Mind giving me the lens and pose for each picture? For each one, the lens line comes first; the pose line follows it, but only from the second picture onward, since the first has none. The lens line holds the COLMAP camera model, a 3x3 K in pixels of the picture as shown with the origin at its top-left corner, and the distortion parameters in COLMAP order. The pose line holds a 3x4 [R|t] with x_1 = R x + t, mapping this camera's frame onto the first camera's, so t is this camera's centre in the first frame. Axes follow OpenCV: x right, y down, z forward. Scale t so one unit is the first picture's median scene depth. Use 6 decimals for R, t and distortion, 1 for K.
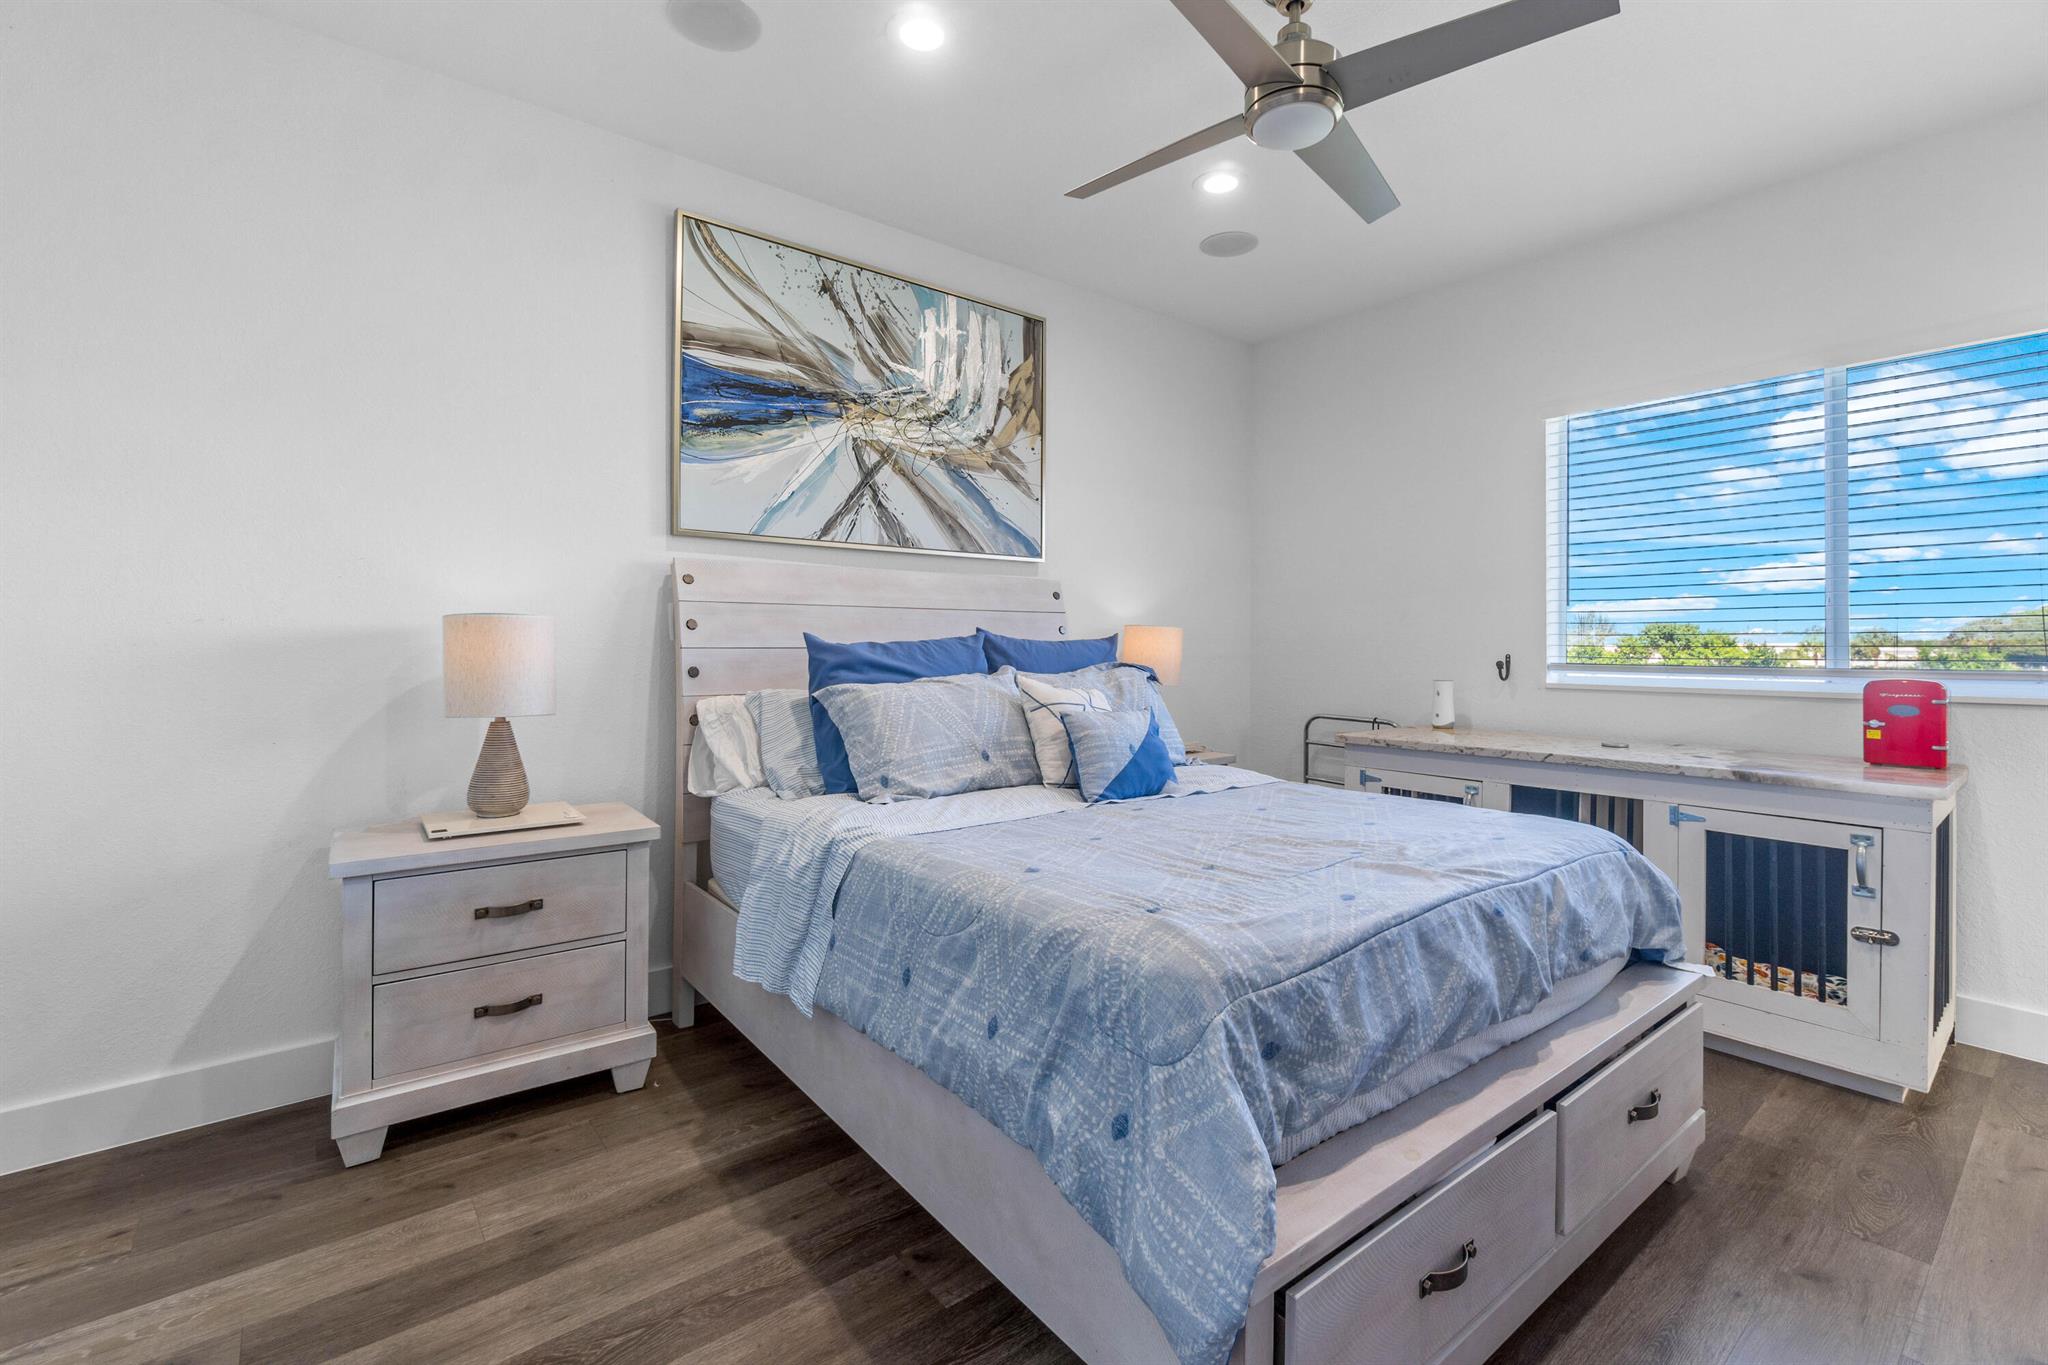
lens RADIAL K [[861.9, 0, 987.4], [0, 861.9, 647.9], [0, 0, 1]] dist [-0.023095, -0.000150]
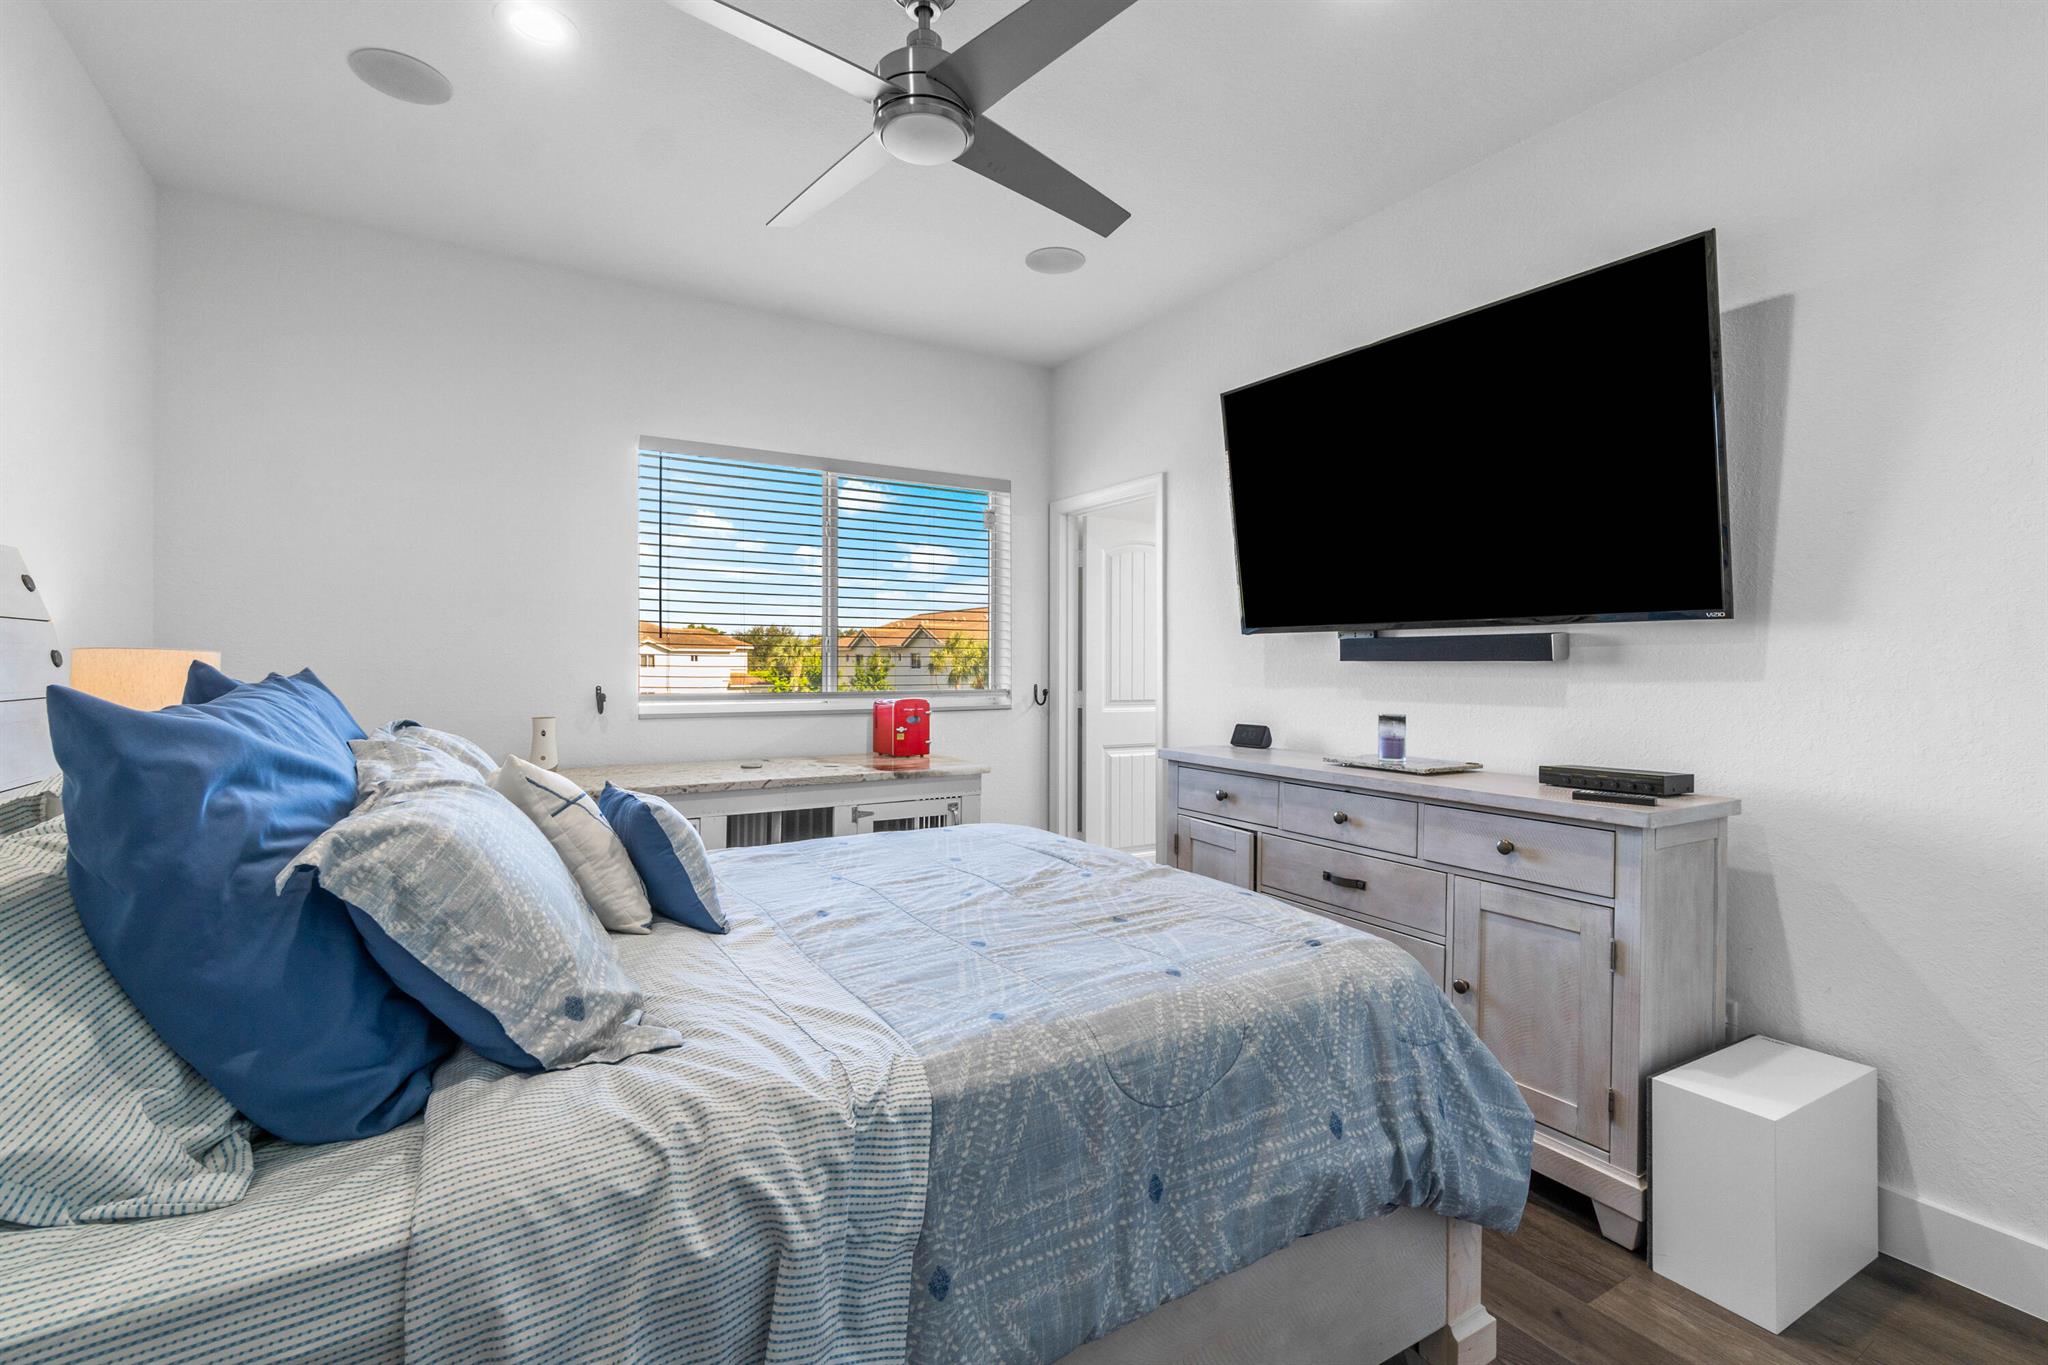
lens RADIAL K [[896.9, 0, 1014.0], [0, 896.9, 647.1], [0, 0, 1]] dist [-0.006900, -0.000127]
pose [[0.111322, 0.021338, 0.993555, -0.406008], [0.008592, 0.999711, -0.022433, -0.014066], [-0.993747, 0.011034, 0.111106, 0.523853]]
